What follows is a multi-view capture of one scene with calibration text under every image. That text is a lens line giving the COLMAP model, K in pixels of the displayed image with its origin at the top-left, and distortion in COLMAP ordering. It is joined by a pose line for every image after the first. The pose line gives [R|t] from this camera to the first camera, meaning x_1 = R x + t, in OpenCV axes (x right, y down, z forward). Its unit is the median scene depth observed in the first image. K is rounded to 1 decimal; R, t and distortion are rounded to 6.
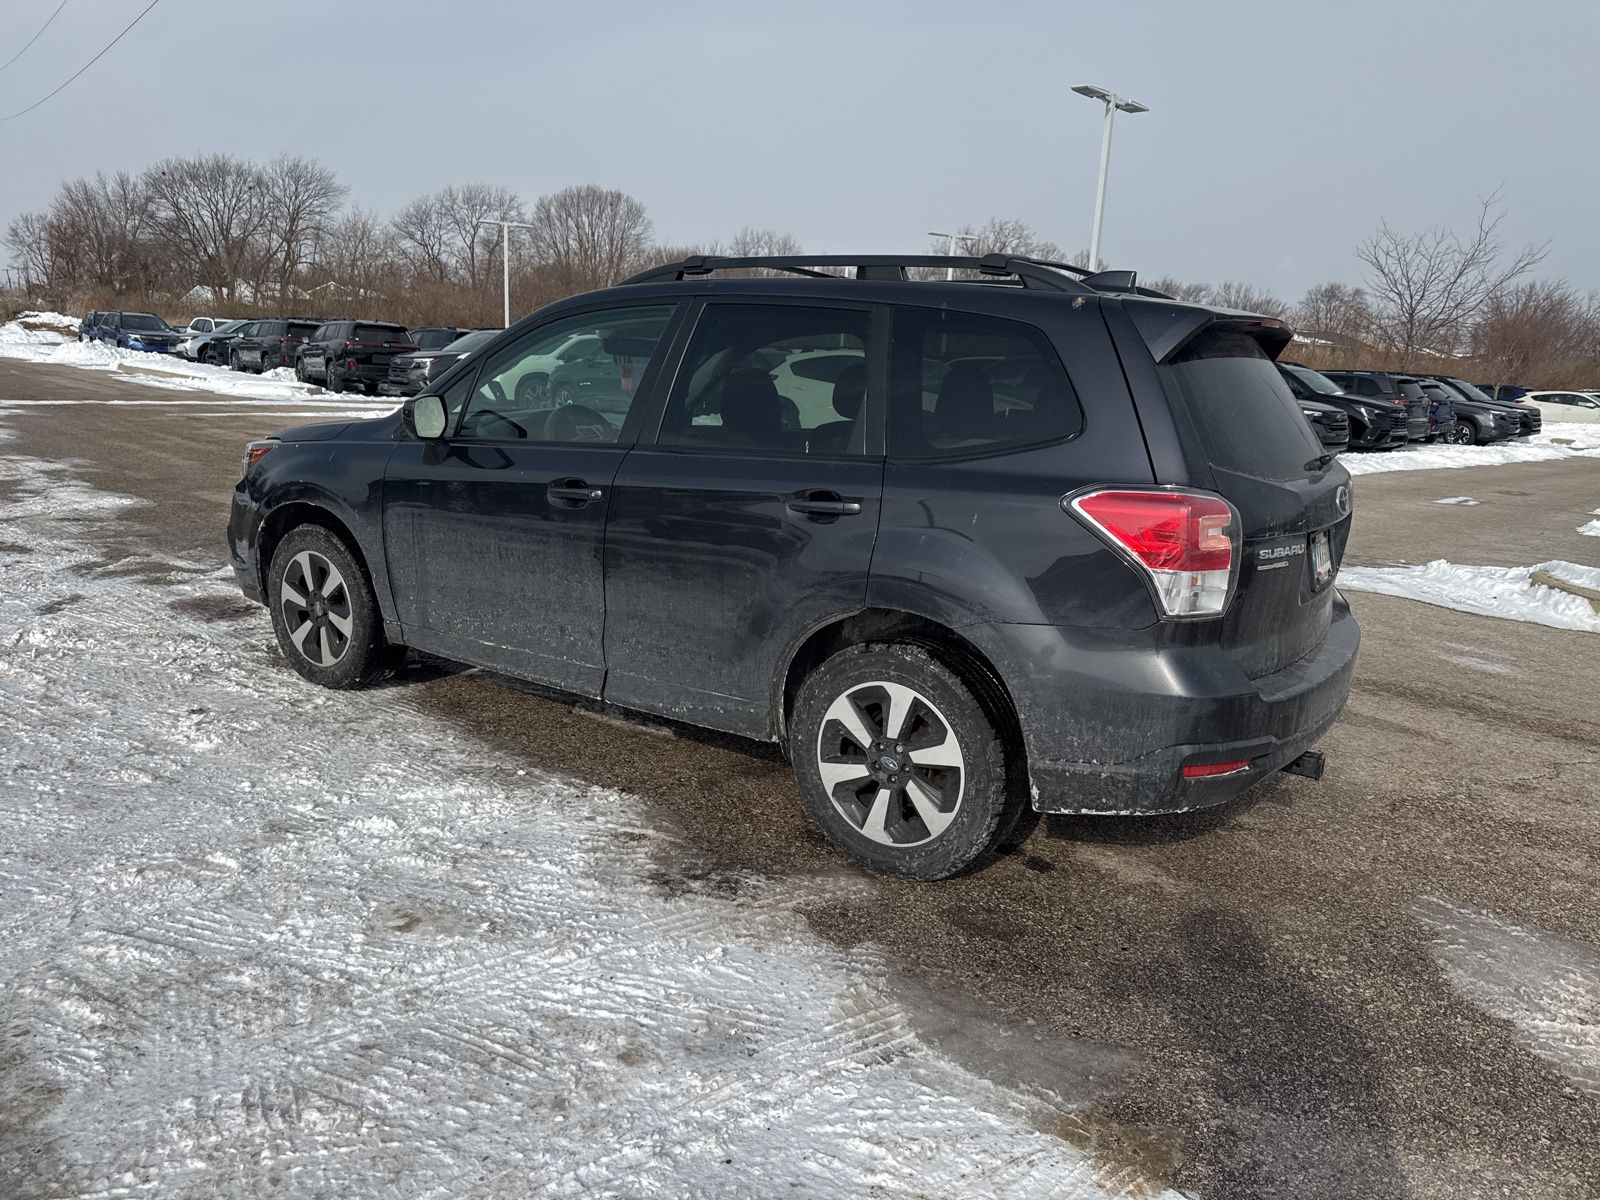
lens RADIAL K [[1113.3, 0, 800.0], [0, 1113.3, 600.0], [0, 0, 1]] dist [0.038285, -0.050300]
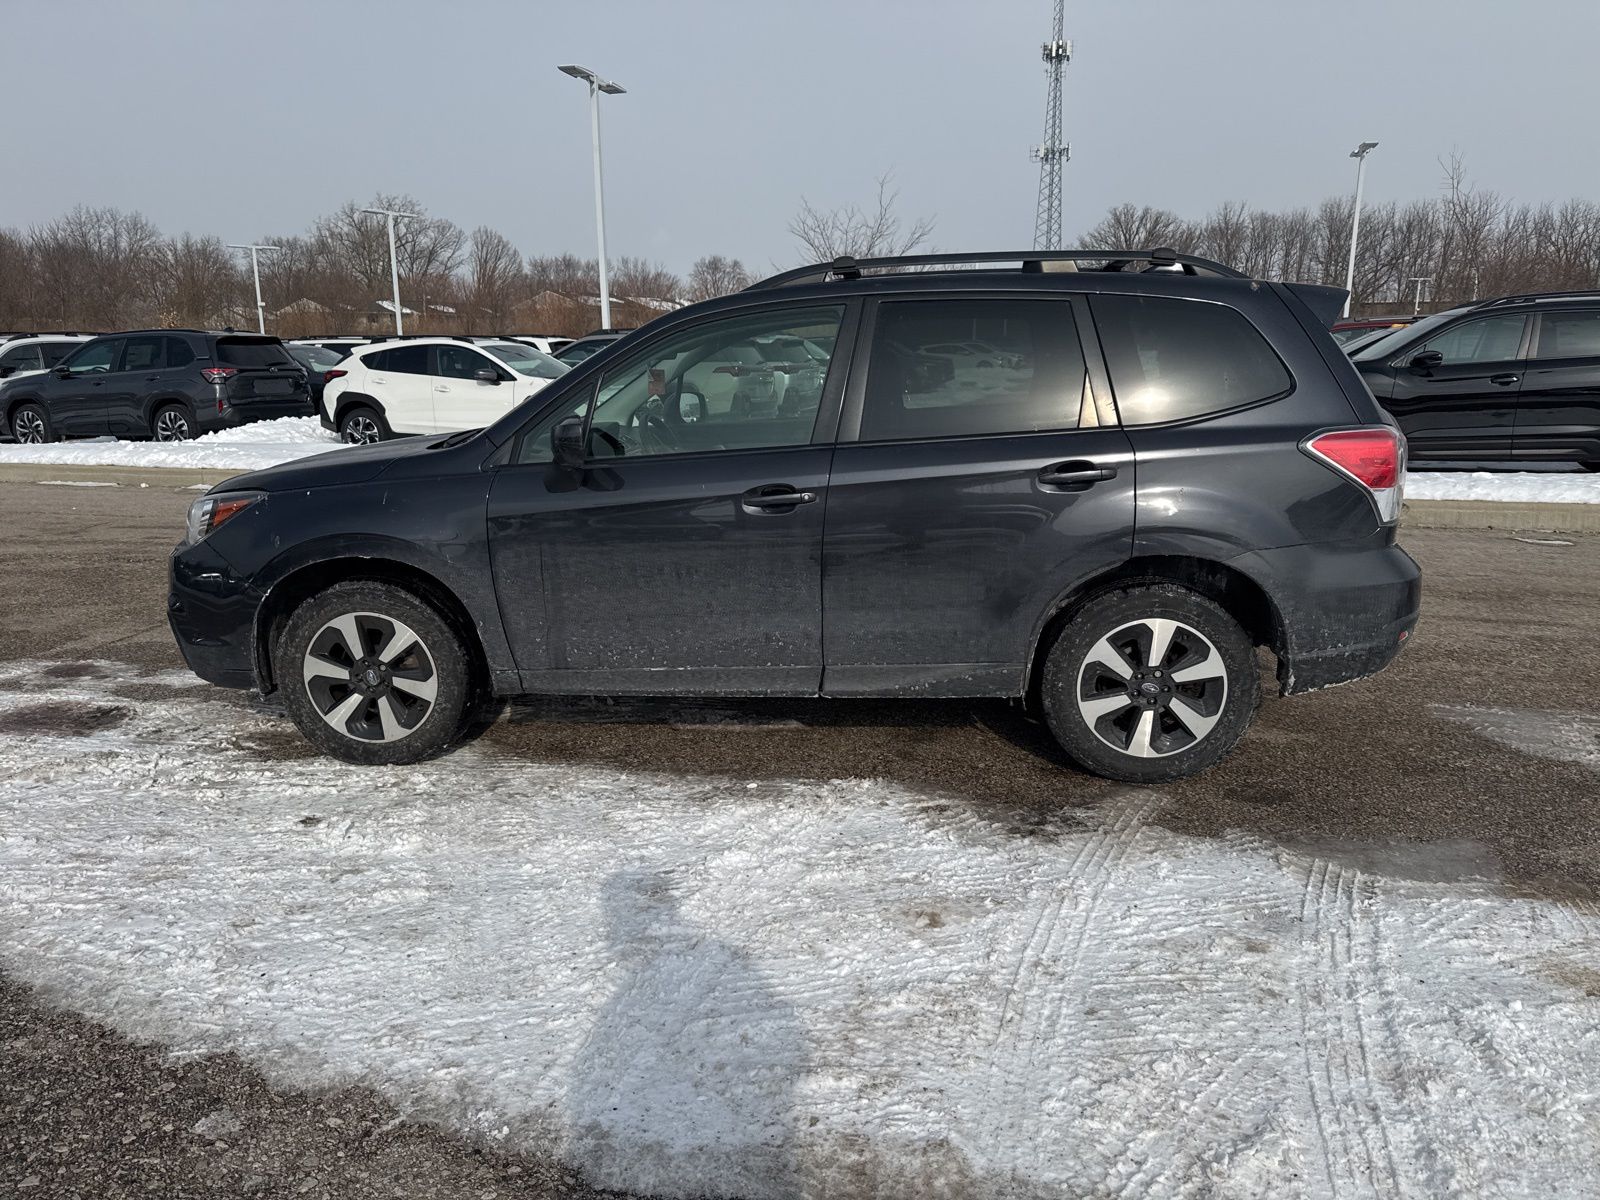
lens RADIAL K [[1111.5, 0, 800.8], [0, 1111.5, 613.5], [0, 0, 1]] dist [0.040734, -0.054684]
pose [[0.875324, -0.172358, 0.451776, -0.703404], [0.158678, 0.984963, 0.068333, -0.064033], [-0.456760, 0.011873, 0.889511, 0.112779]]
